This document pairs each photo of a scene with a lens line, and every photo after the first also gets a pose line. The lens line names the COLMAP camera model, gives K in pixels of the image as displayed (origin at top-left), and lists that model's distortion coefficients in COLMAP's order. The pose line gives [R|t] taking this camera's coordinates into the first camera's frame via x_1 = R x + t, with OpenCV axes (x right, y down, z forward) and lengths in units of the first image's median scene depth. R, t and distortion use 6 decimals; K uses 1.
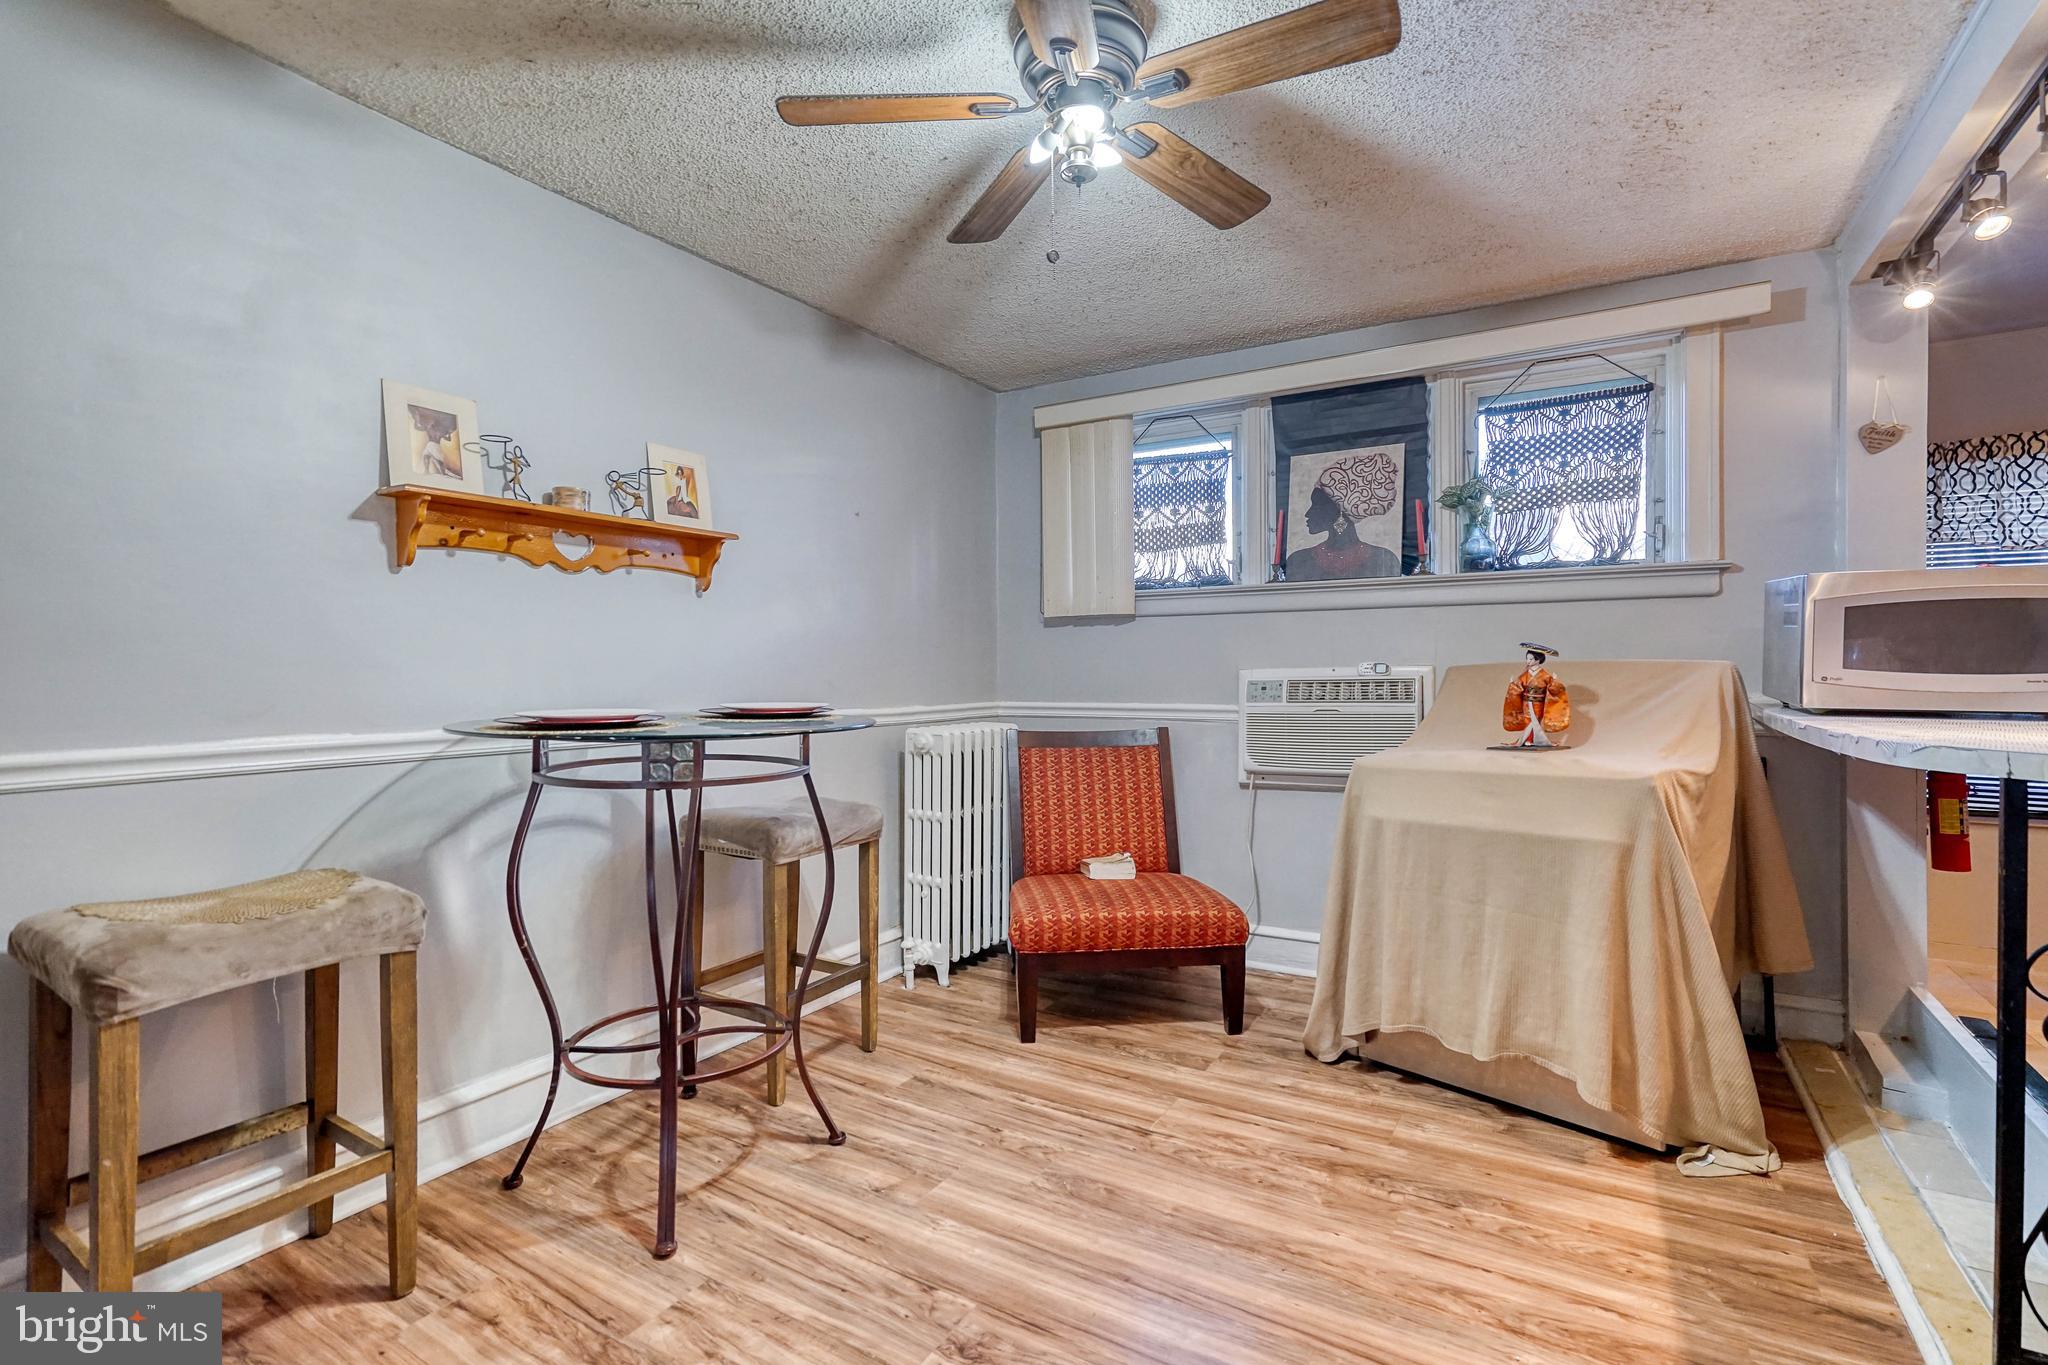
lens RADIAL K [[952.7, 0, 1014.1], [0, 952.7, 663.7], [0, 0, 1]] dist [0.023379, 0.000802]
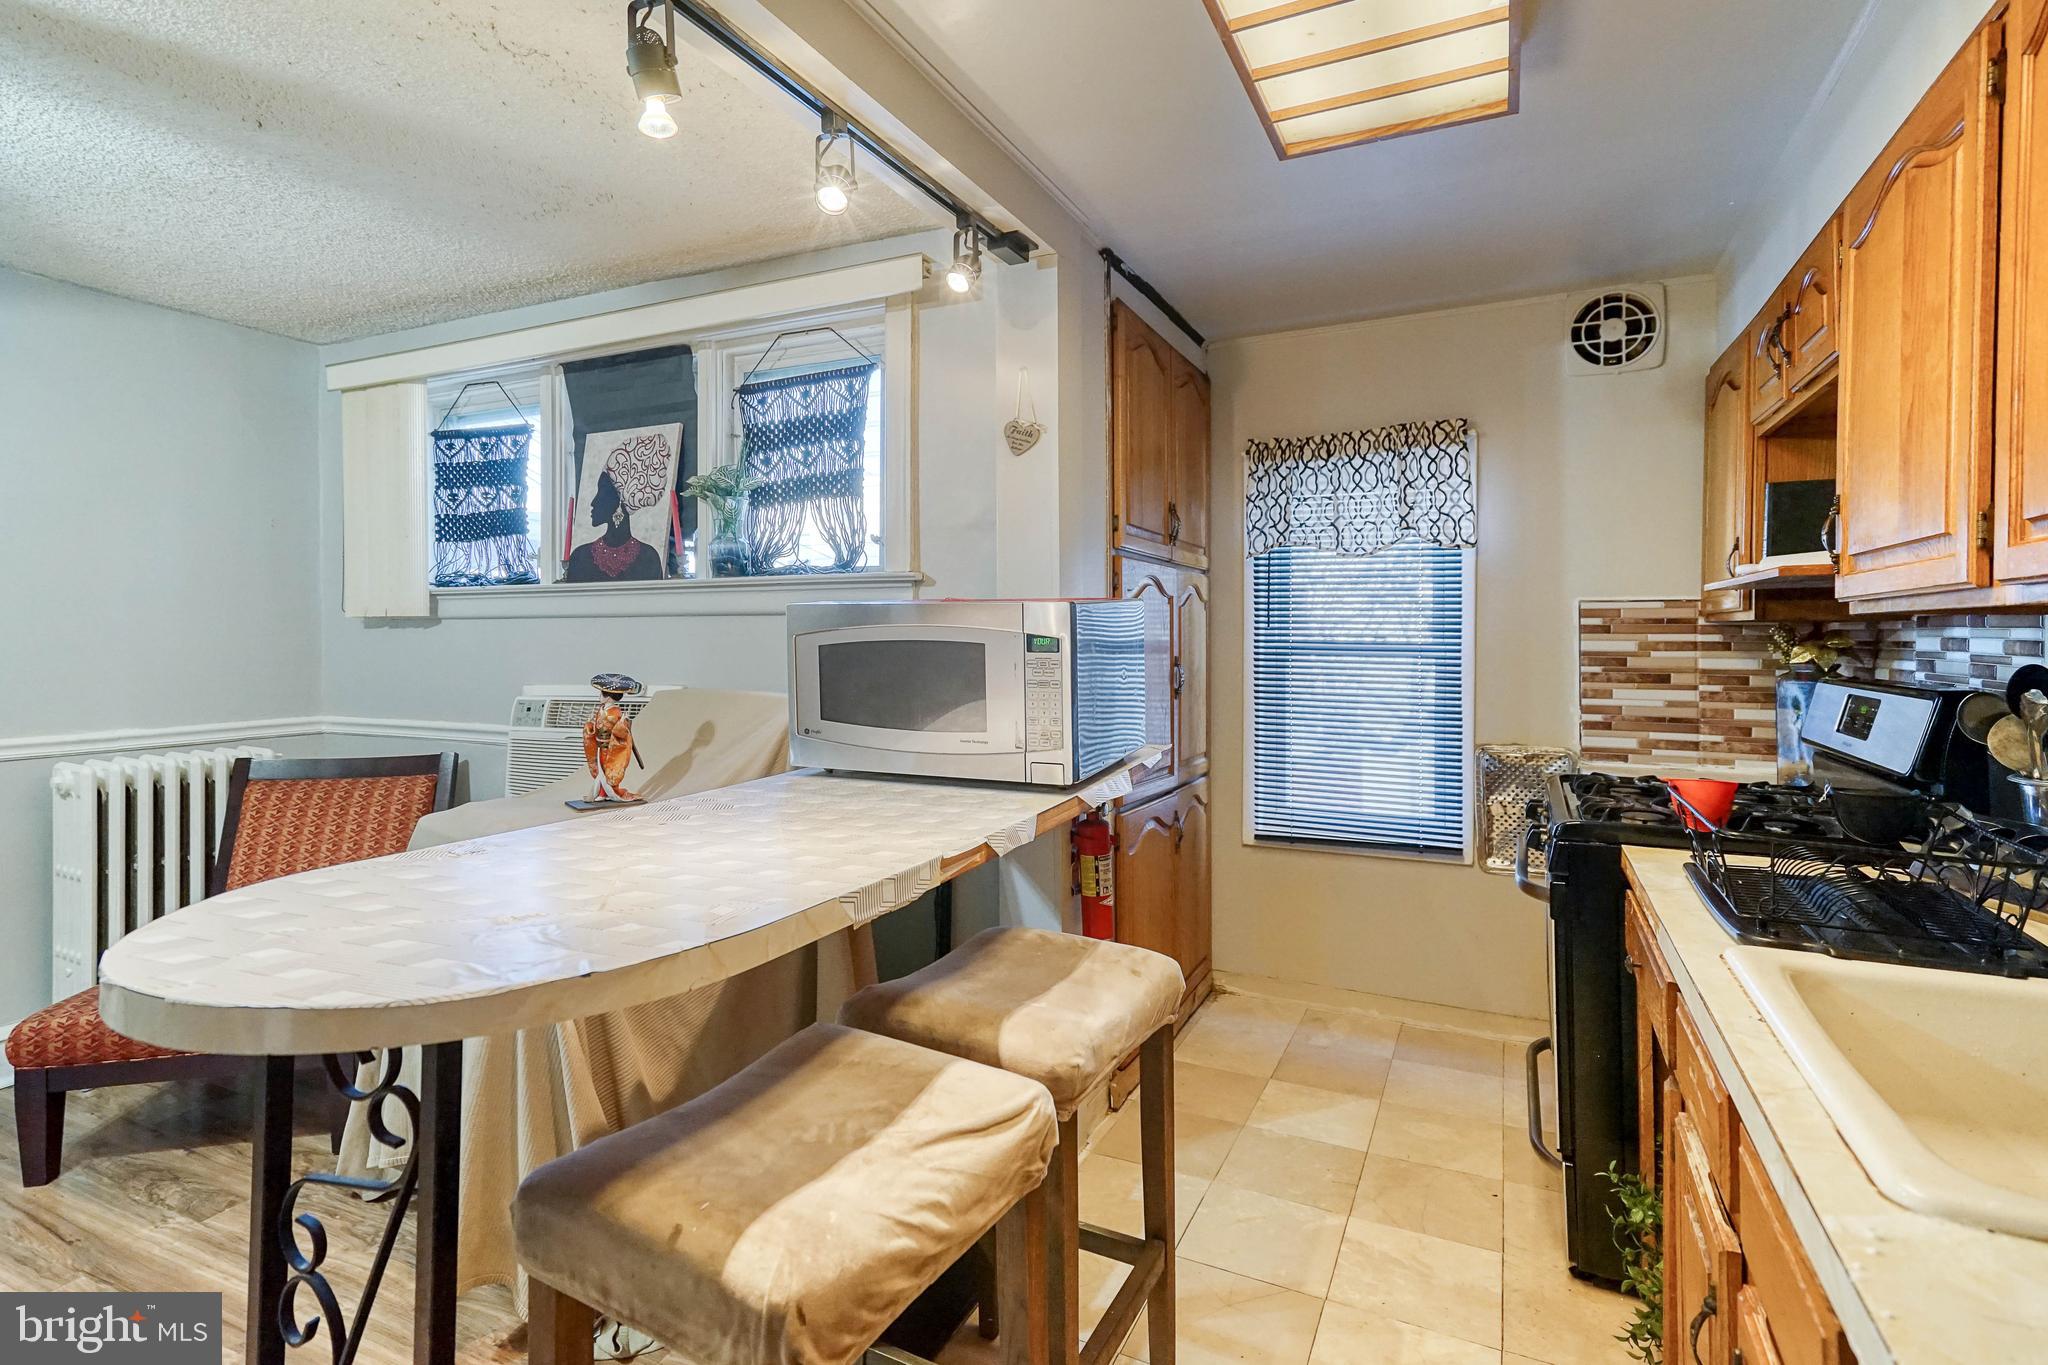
lens RADIAL K [[978.7, 0, 1026.0], [0, 978.7, 620.7], [0, 0, 1]] dist [0.017313, 0.000382]
pose [[0.995578, 0.003301, 0.093878, 0.631537], [-0.002594, 0.999967, -0.007656, -0.047847], [-0.093900, 0.007379, 0.995554, 0.100492]]
